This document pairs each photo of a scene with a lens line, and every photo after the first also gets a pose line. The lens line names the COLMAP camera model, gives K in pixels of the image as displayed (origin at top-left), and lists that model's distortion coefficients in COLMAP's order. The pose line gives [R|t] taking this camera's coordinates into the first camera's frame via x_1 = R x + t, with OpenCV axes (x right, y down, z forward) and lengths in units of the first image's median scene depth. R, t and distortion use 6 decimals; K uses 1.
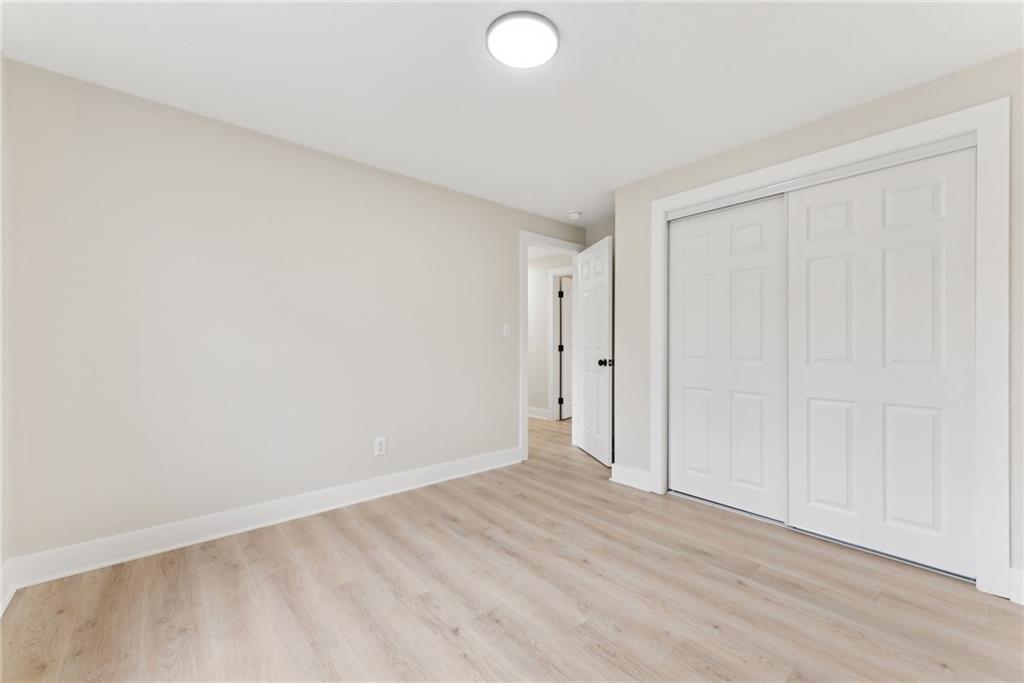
lens RADIAL K [[402.0, 0, 518.5], [0, 402.0, 338.9], [0, 0, 1]] dist [0.012379, 0.000053]
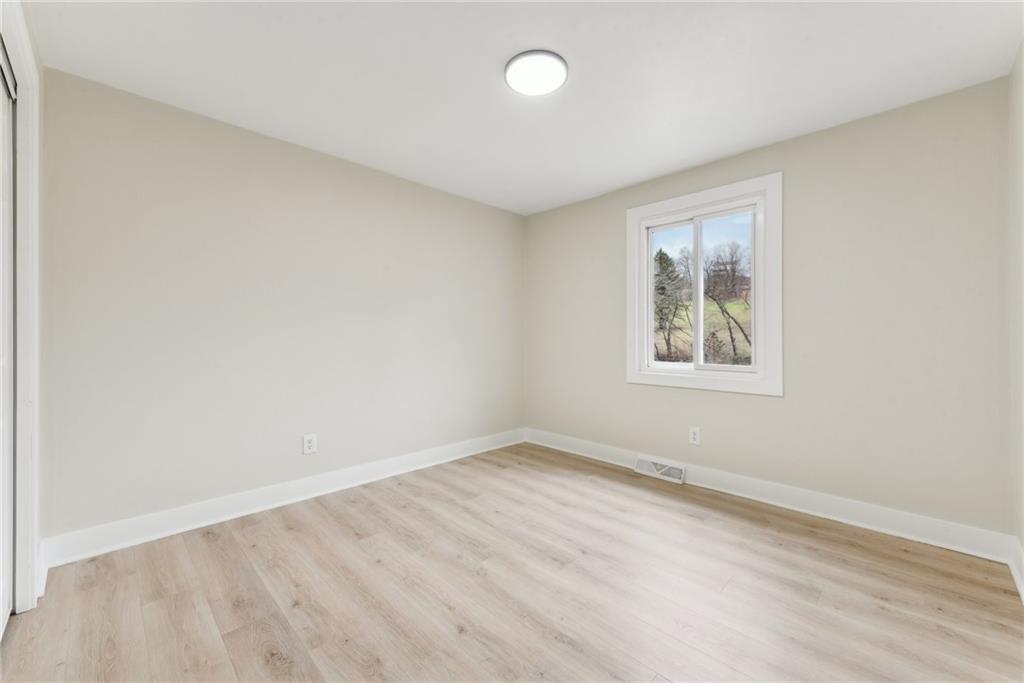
lens RADIAL K [[408.4, 0, 509.7], [0, 408.4, 336.2], [0, 0, 1]] dist [0.009722, 0.000042]
pose [[-0.998423, -0.001475, -0.056112, 0.139043], [-0.001050, 0.999971, -0.007609, 0.024753], [0.056121, -0.007538, -0.998396, 2.003003]]
